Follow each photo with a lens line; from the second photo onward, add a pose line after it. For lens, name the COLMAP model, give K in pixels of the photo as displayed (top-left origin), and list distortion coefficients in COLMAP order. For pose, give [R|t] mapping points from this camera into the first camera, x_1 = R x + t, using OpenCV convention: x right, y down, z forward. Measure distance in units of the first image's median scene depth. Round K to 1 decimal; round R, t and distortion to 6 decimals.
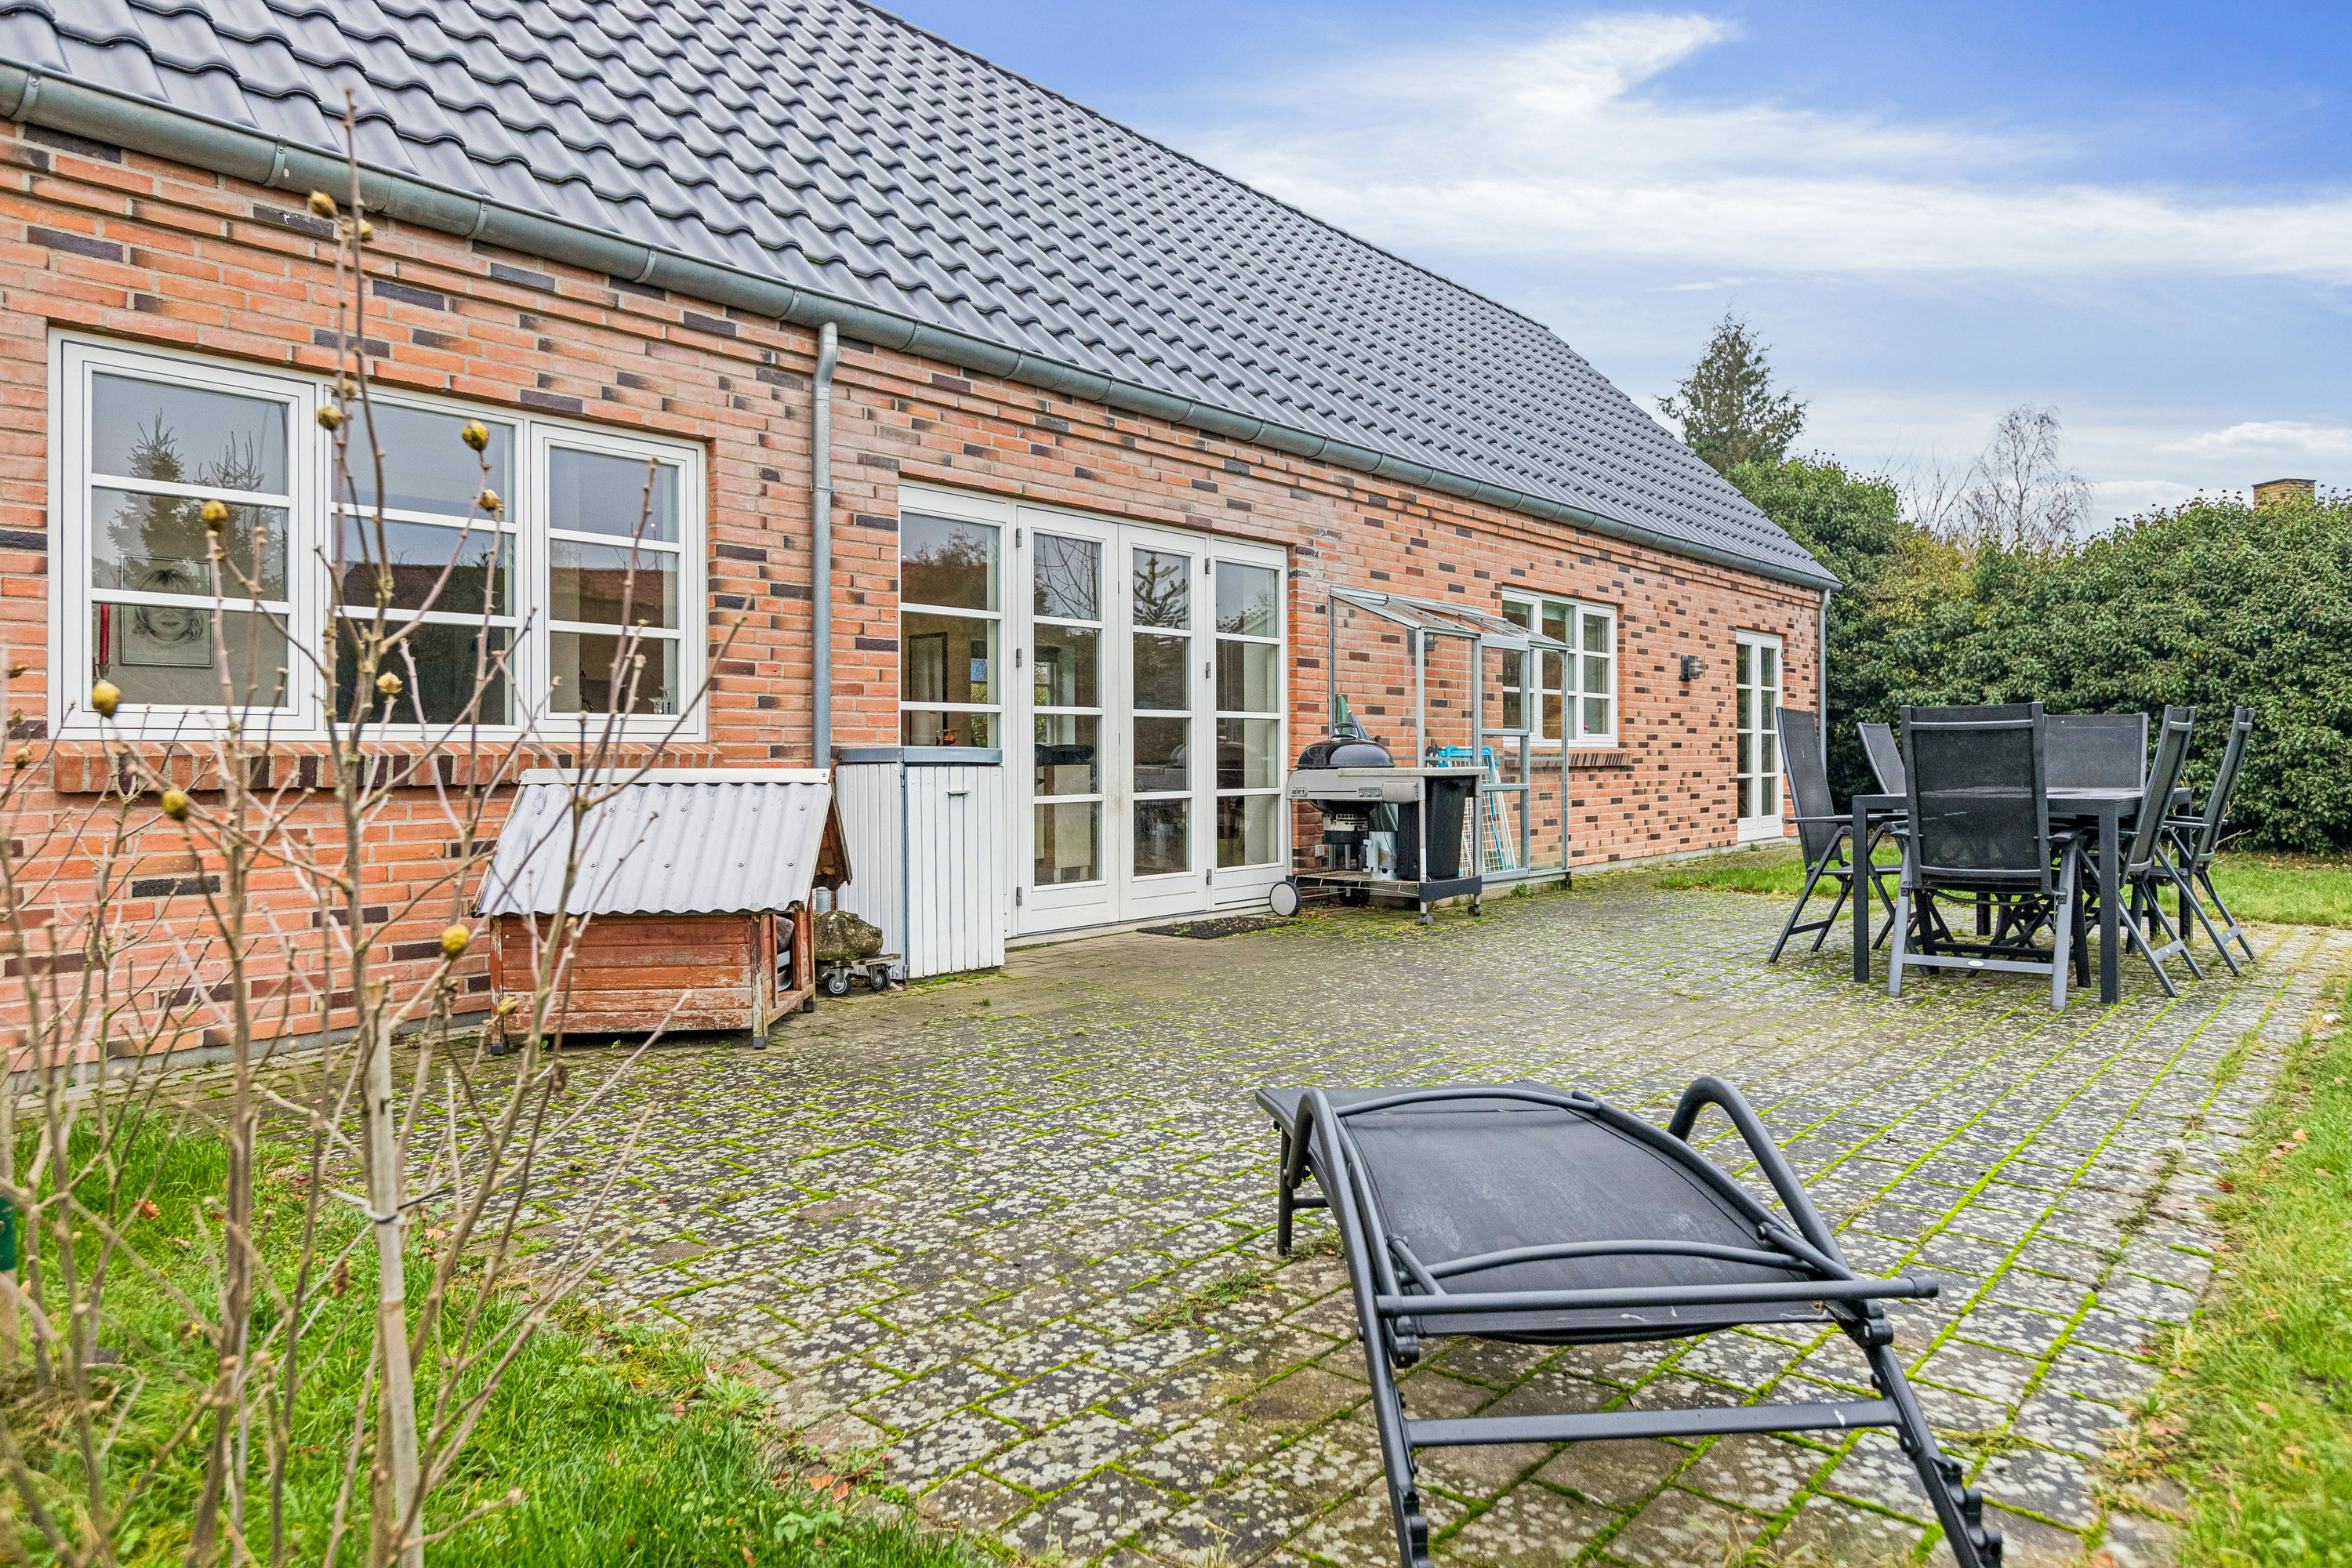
lens RADIAL K [[1429.8, 0, 1183.3], [0, 1429.8, 770.2], [0, 0, 1]] dist [0.000876, -0.001694]
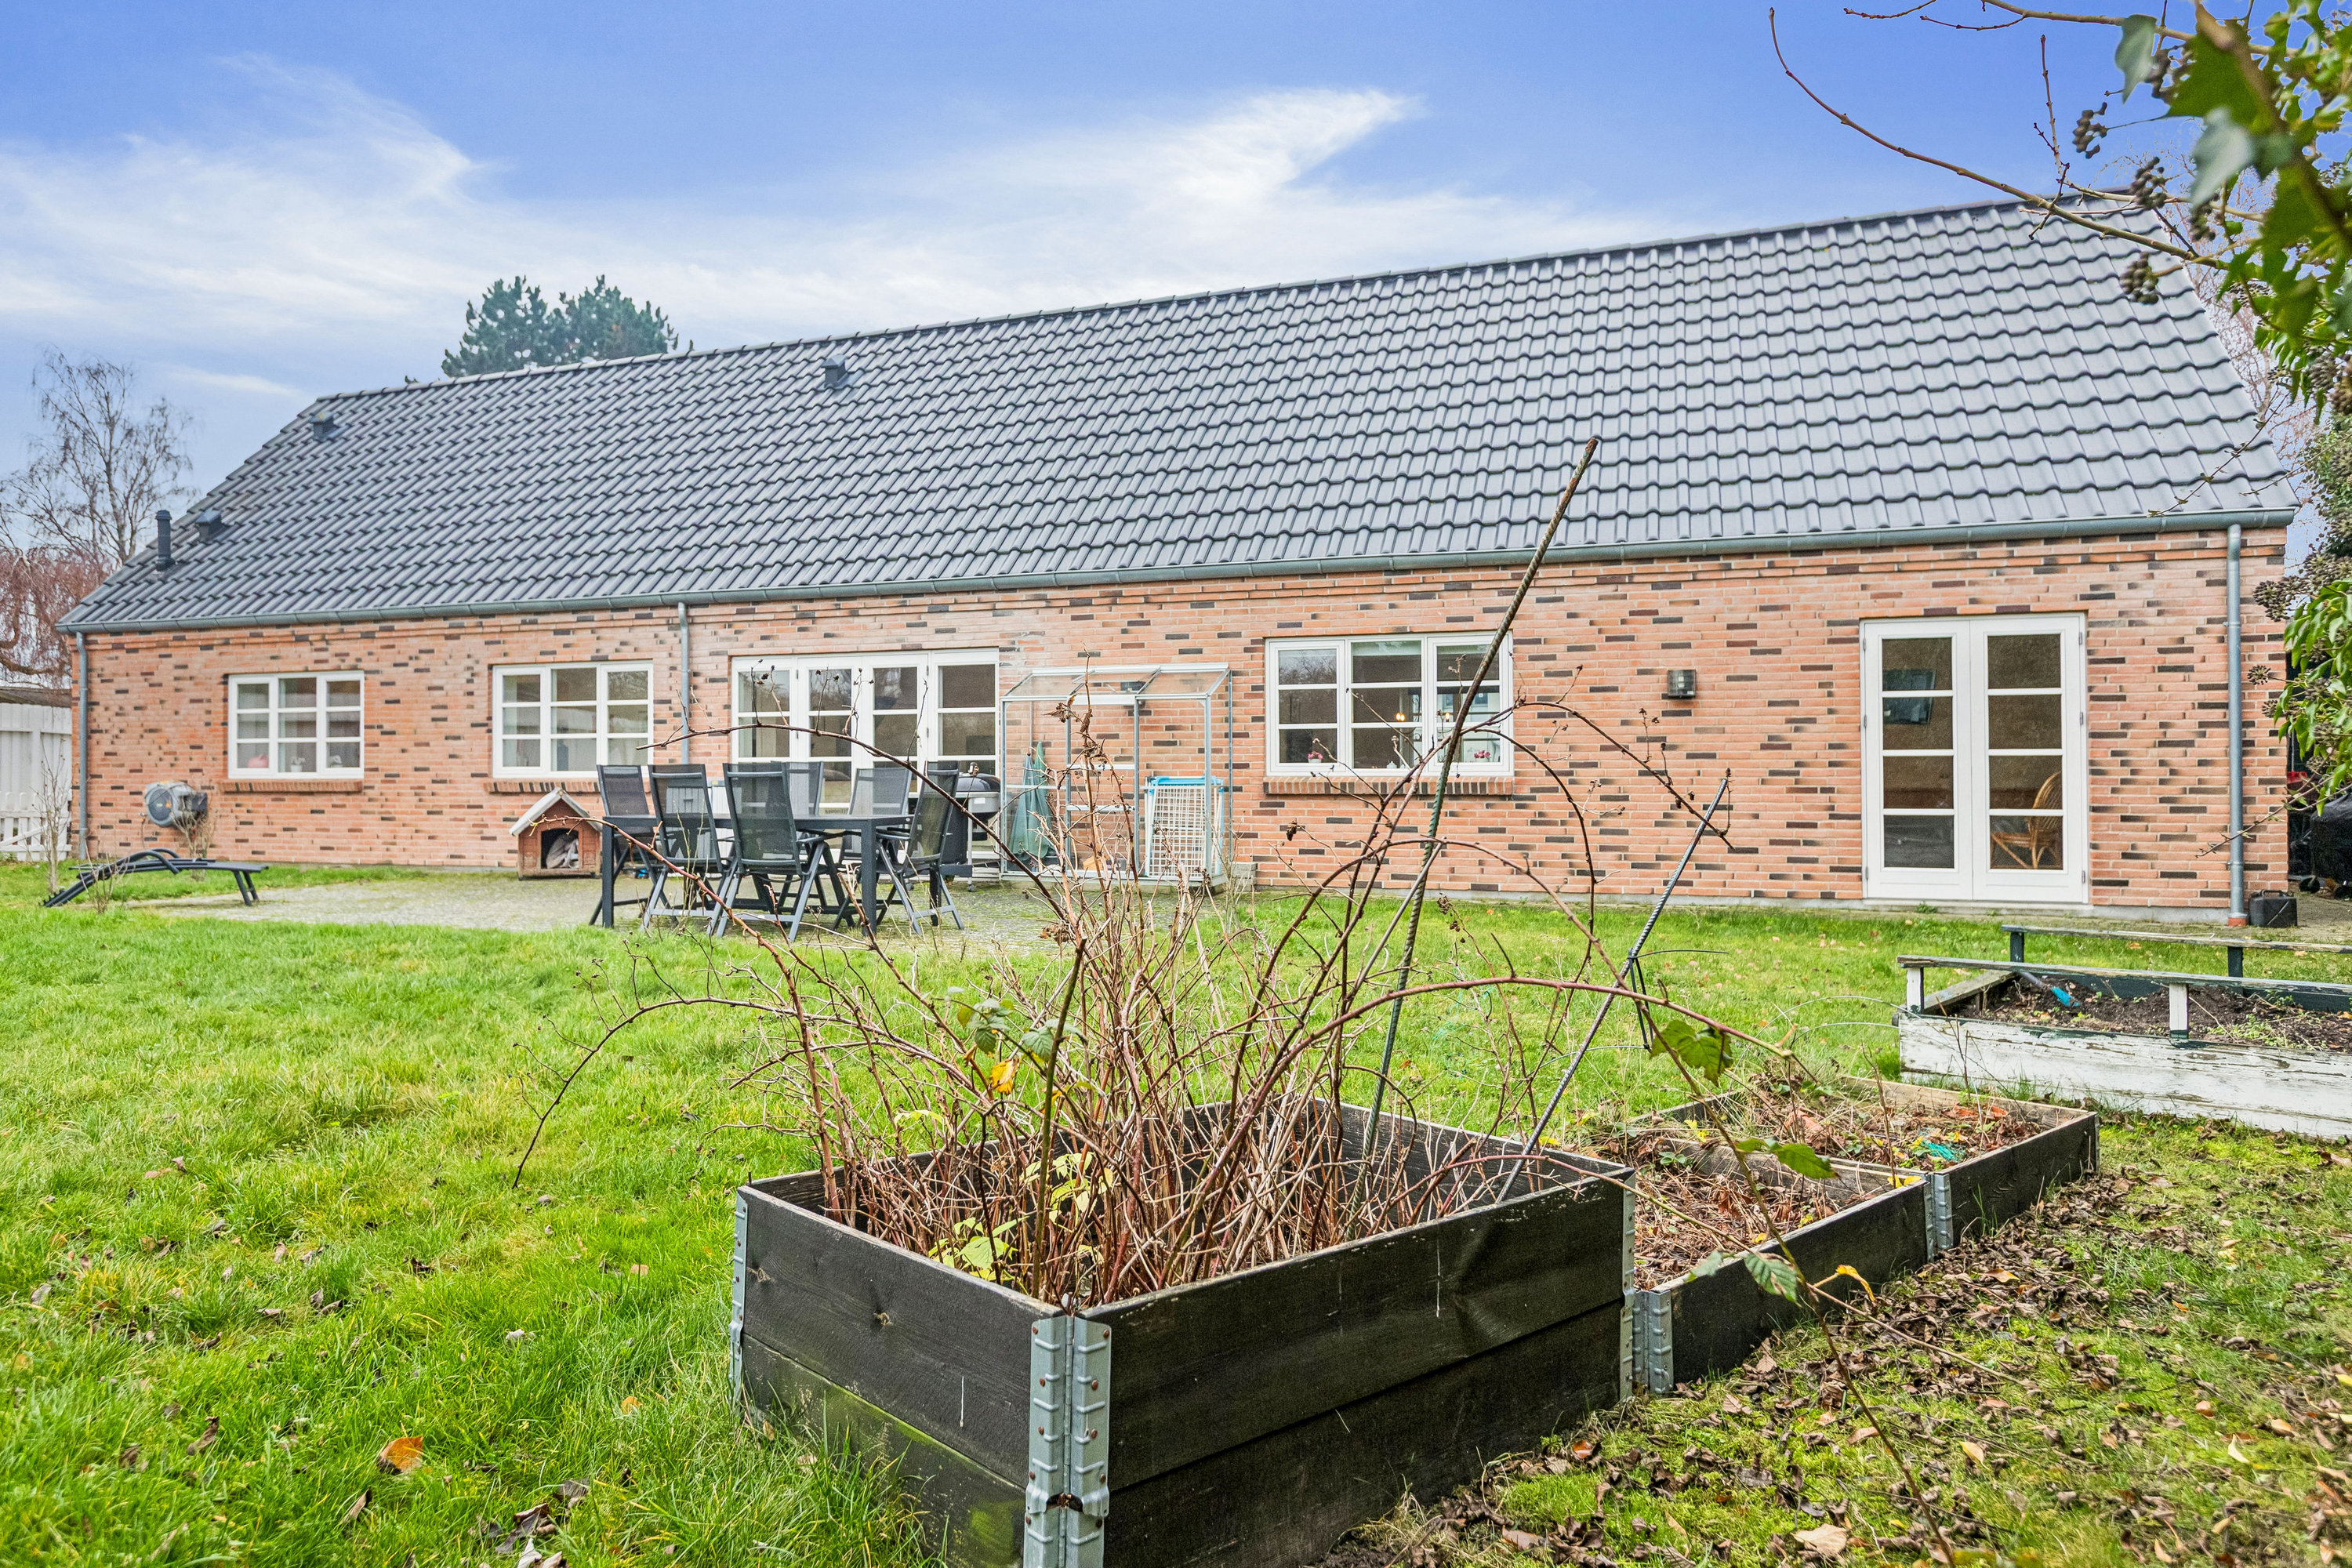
lens RADIAL K [[1429.8, 0, 1190.5], [0, 1429.8, 781.9], [0, 0, 1]] dist [0.000876, -0.001694]
pose [[0.383274, -0.012518, -0.923550, 2.122922], [-0.017503, 0.999630, -0.020813, 0.023725], [0.923469, 0.024142, 0.382913, 0.806228]]
